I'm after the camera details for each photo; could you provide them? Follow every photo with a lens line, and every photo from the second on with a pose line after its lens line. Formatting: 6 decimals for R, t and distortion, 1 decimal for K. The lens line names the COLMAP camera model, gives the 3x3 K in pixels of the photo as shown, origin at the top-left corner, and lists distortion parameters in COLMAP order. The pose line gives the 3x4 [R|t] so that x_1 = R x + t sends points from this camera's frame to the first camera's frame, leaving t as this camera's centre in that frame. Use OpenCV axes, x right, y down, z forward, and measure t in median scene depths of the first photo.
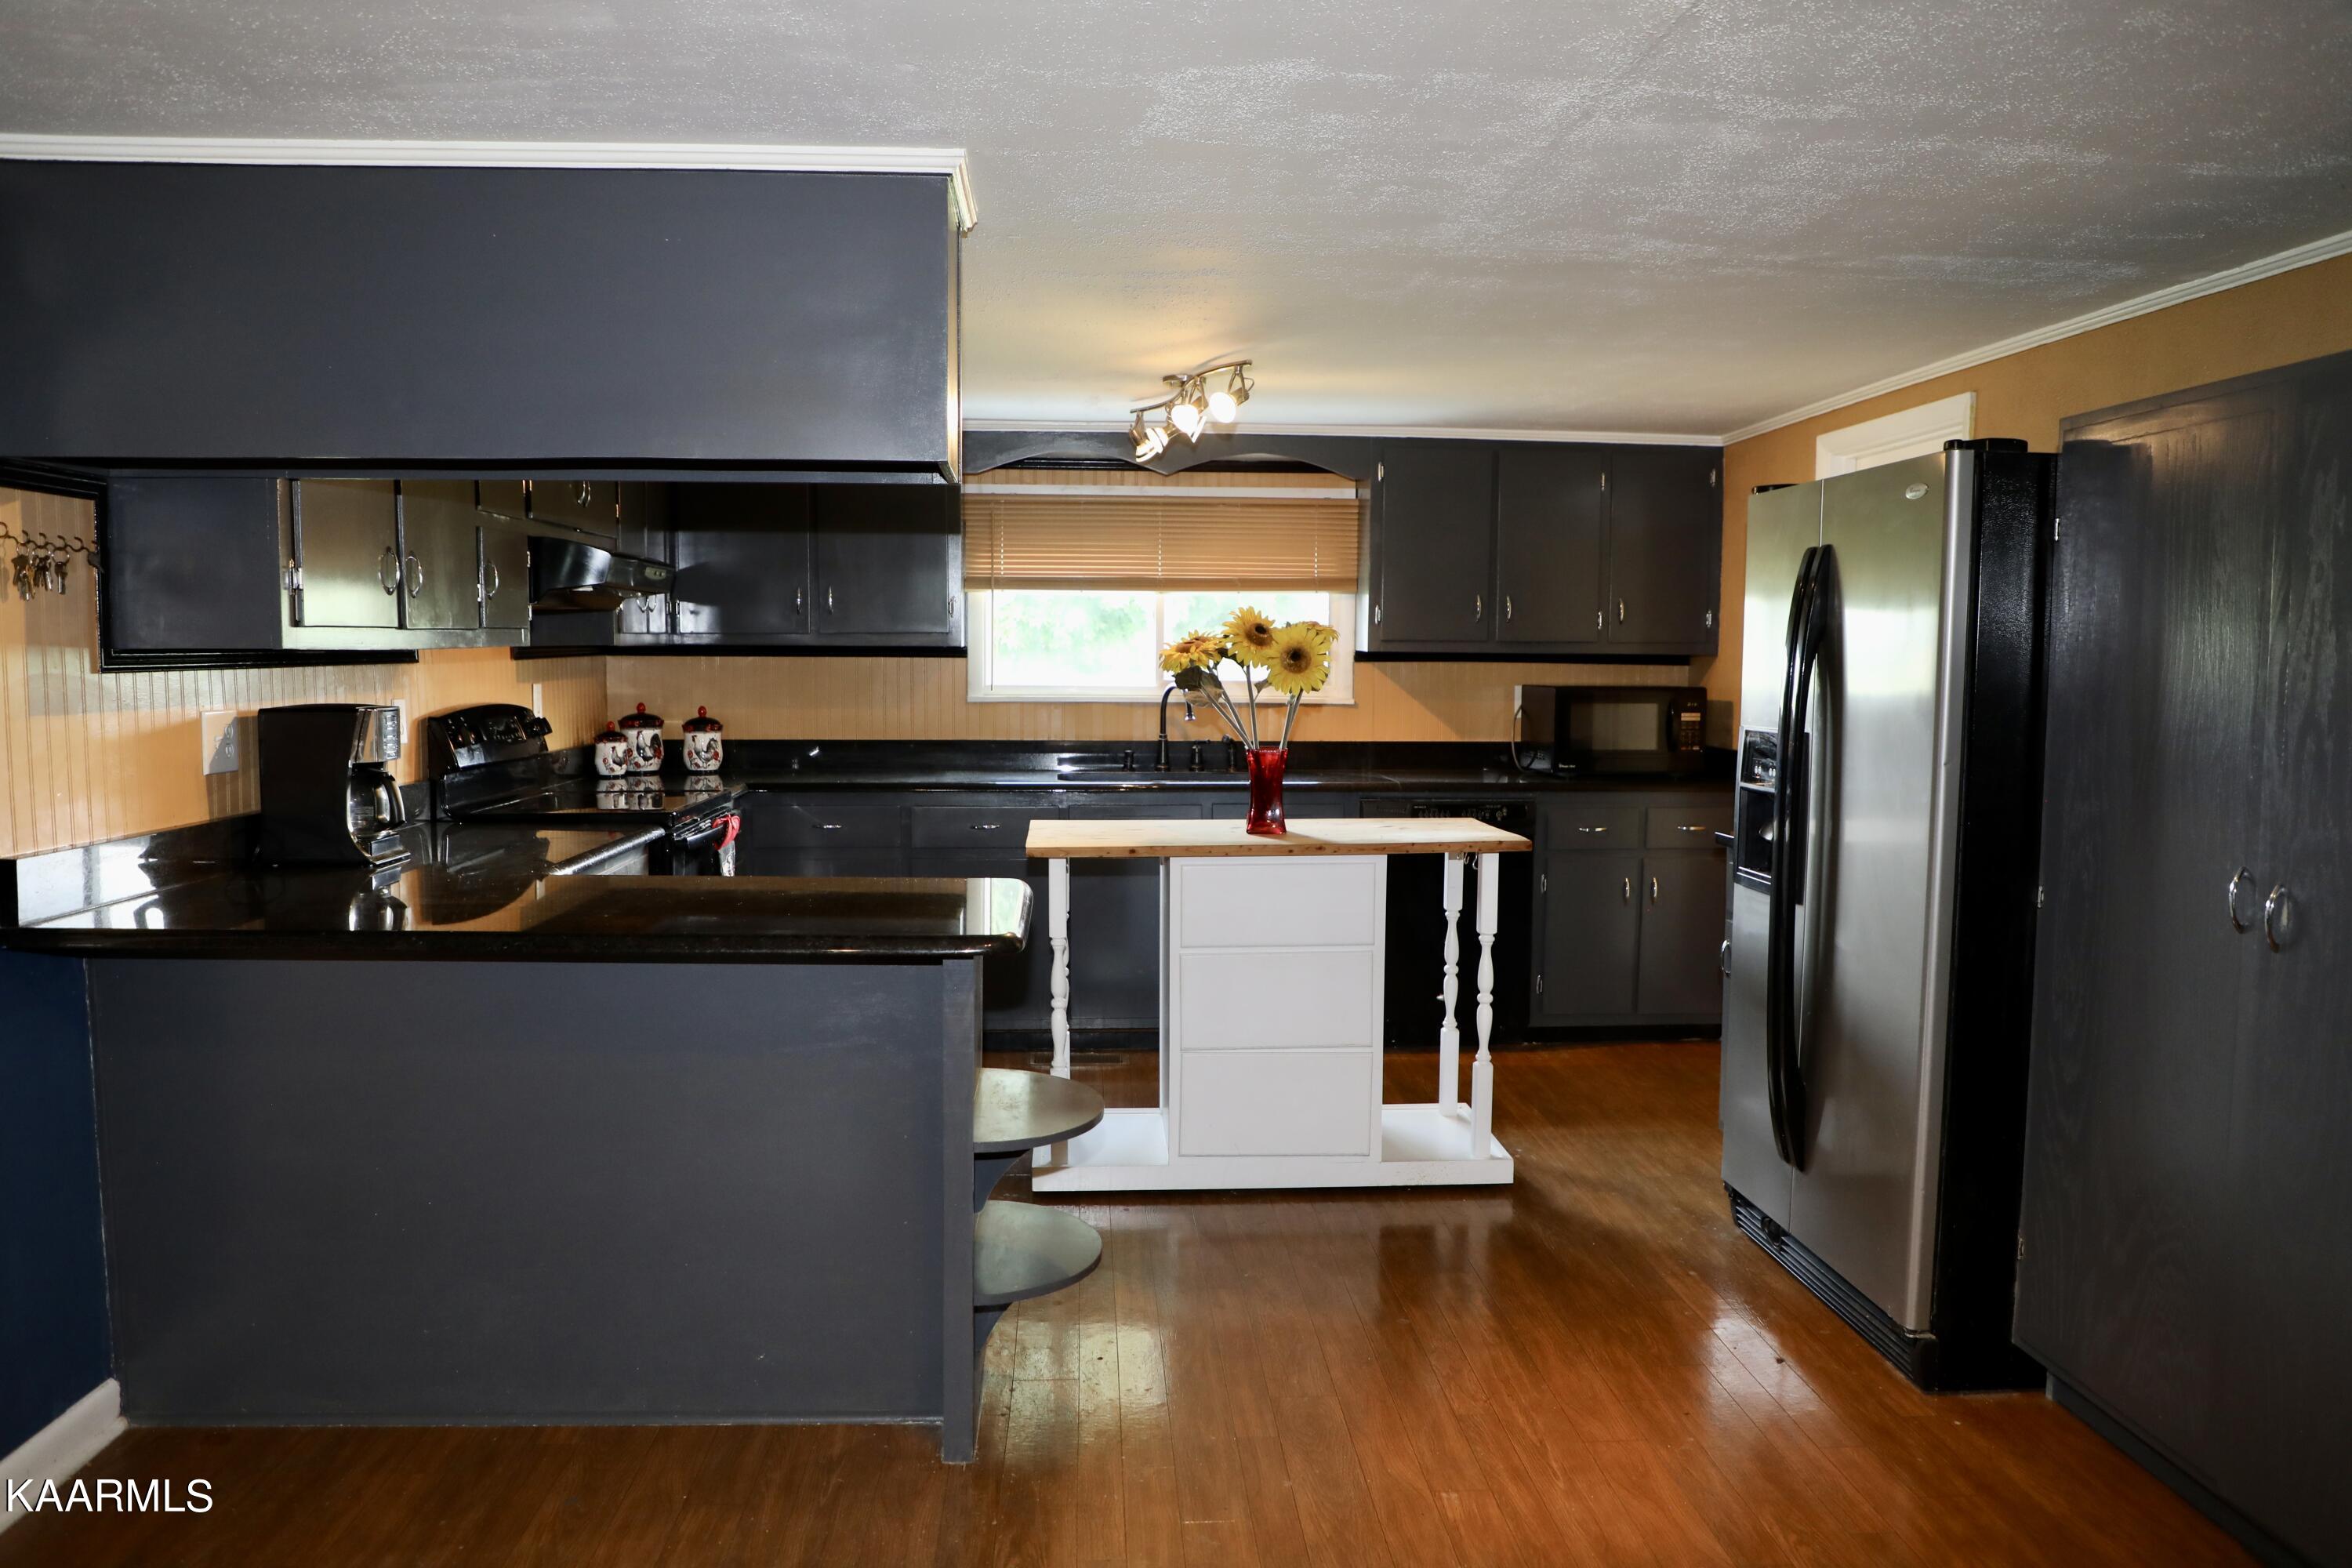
lens RADIAL K [[1618.2, 0, 1179.5], [0, 1618.2, 779.5], [0, 0, 1]] dist [-0.066144, 0.037334]
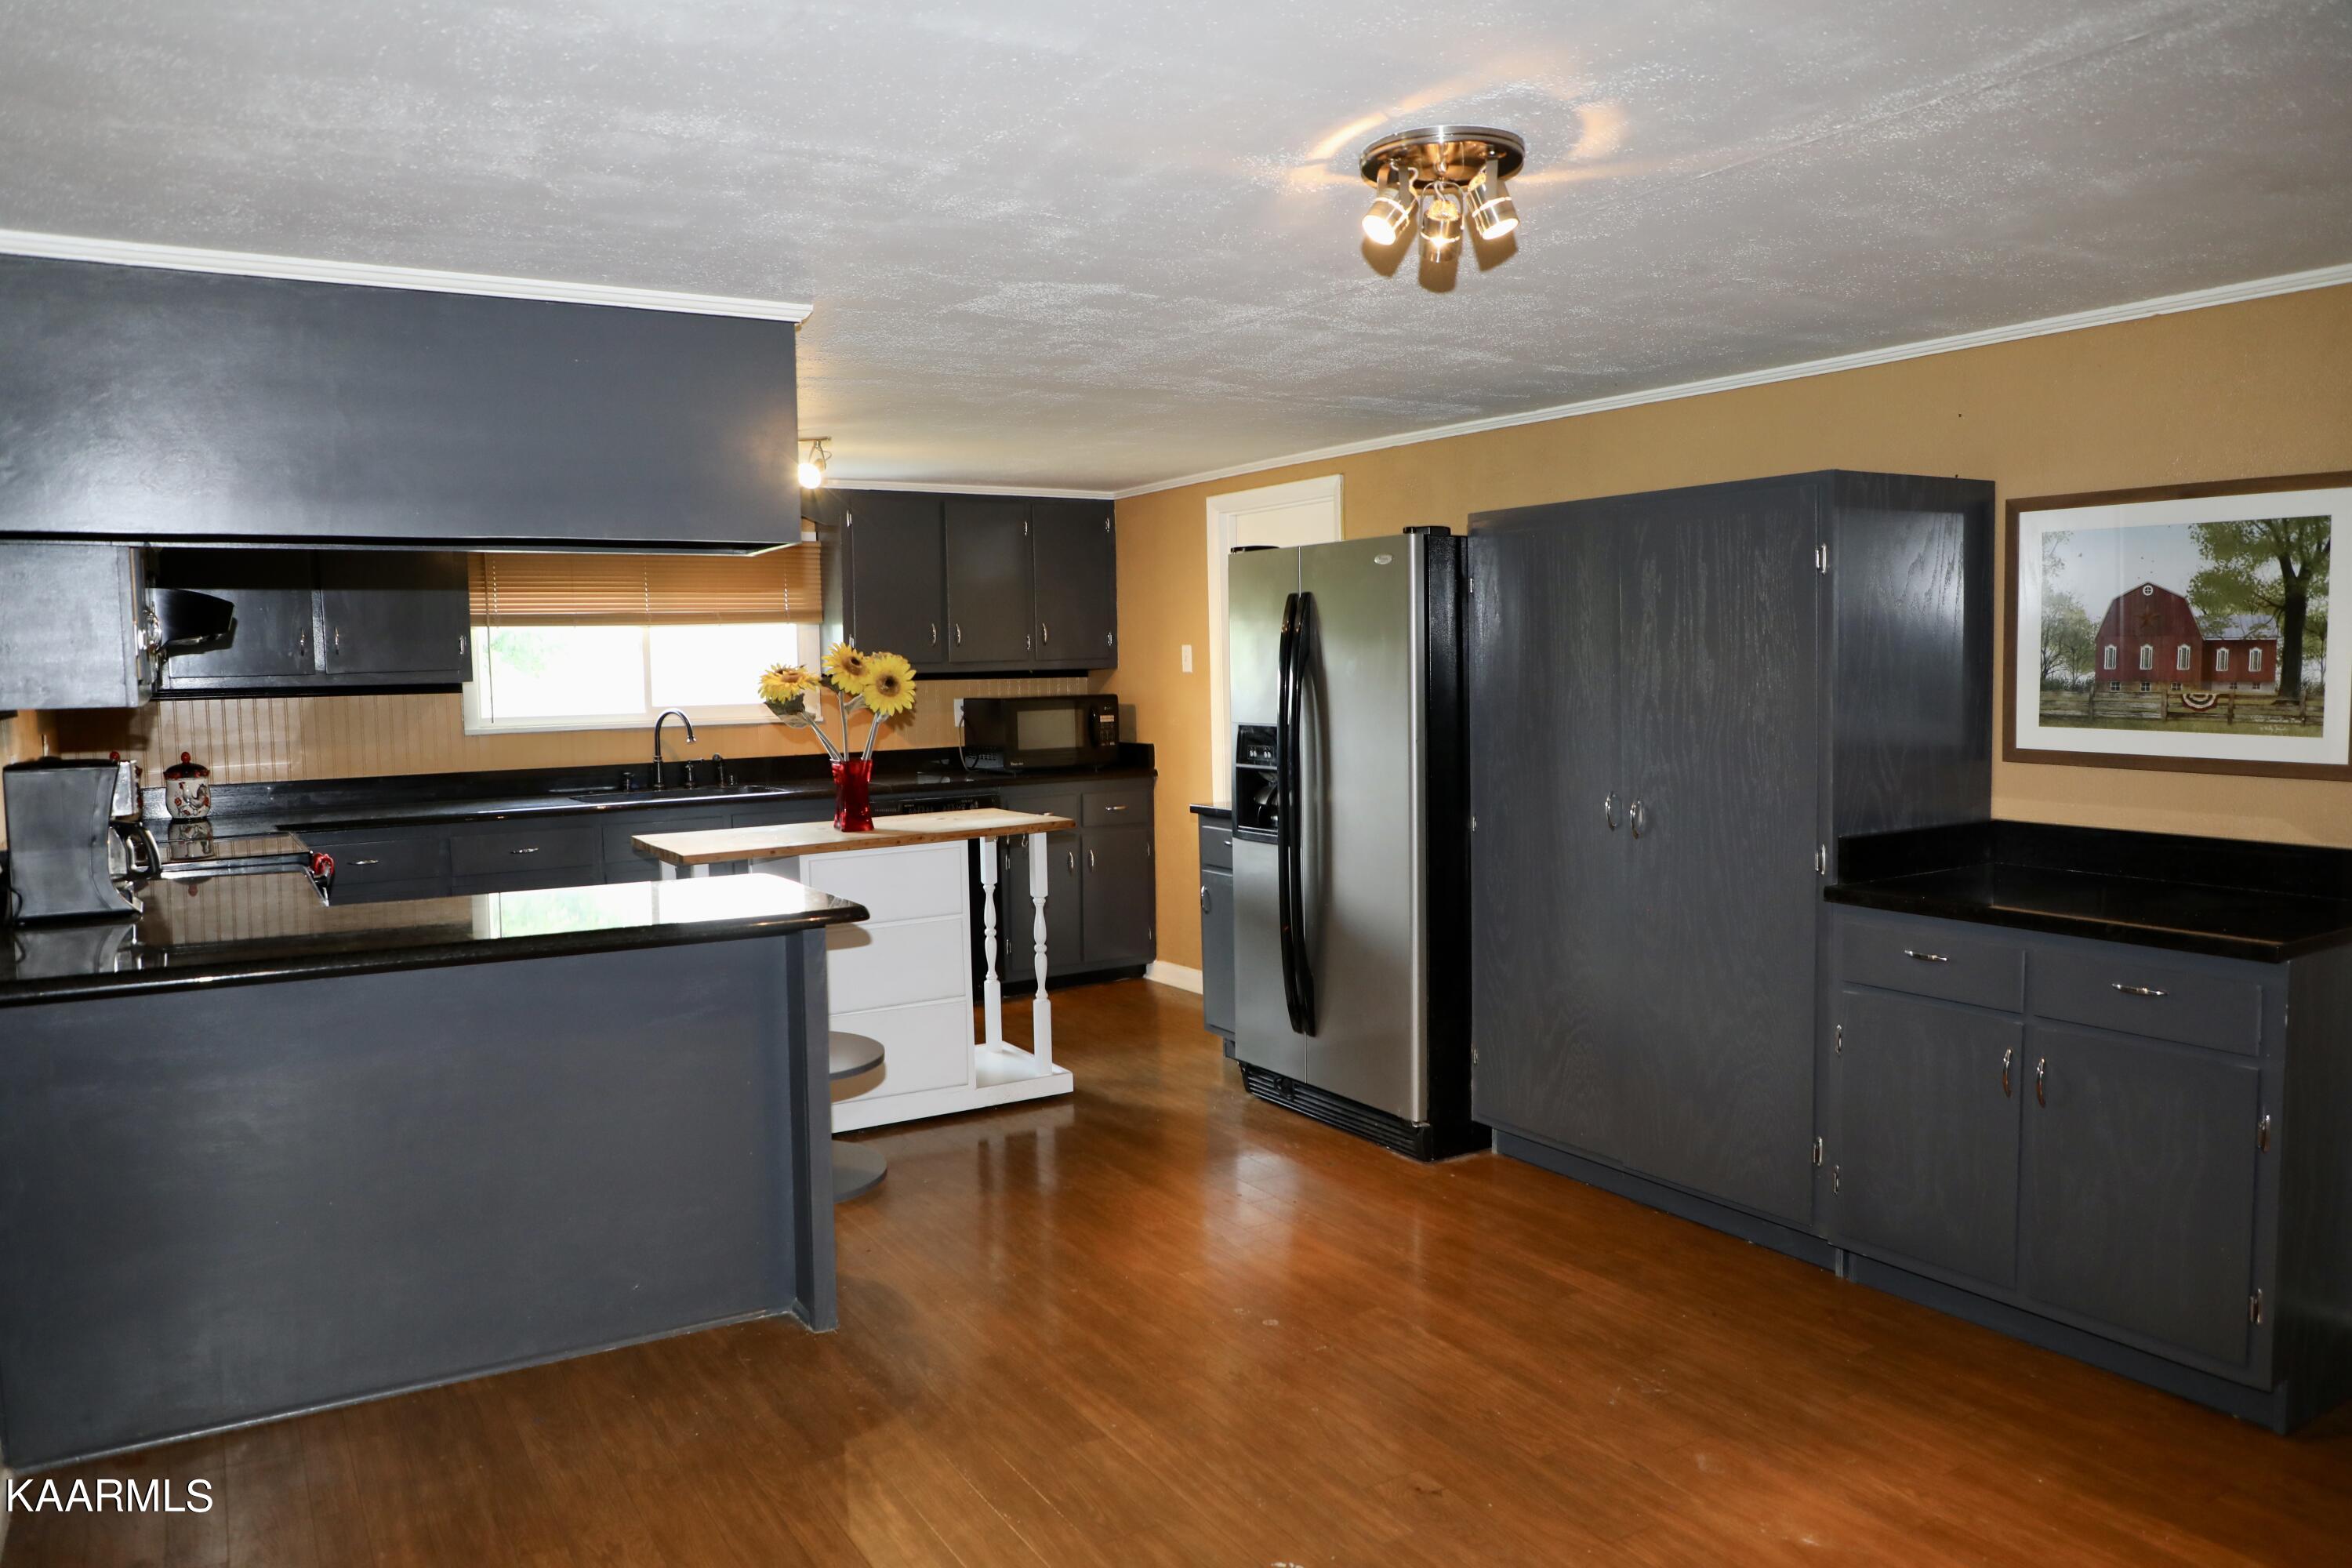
lens RADIAL K [[1604.5, 0, 1175.6], [0, 1604.5, 762.9], [0, 0, 1]] dist [-0.065923, -0.039478]
pose [[0.883050, -0.054988, 0.466046, -0.294644], [0.062439, 0.998049, -0.000550, -0.001546], [-0.465106, 0.029585, 0.884761, -0.160046]]
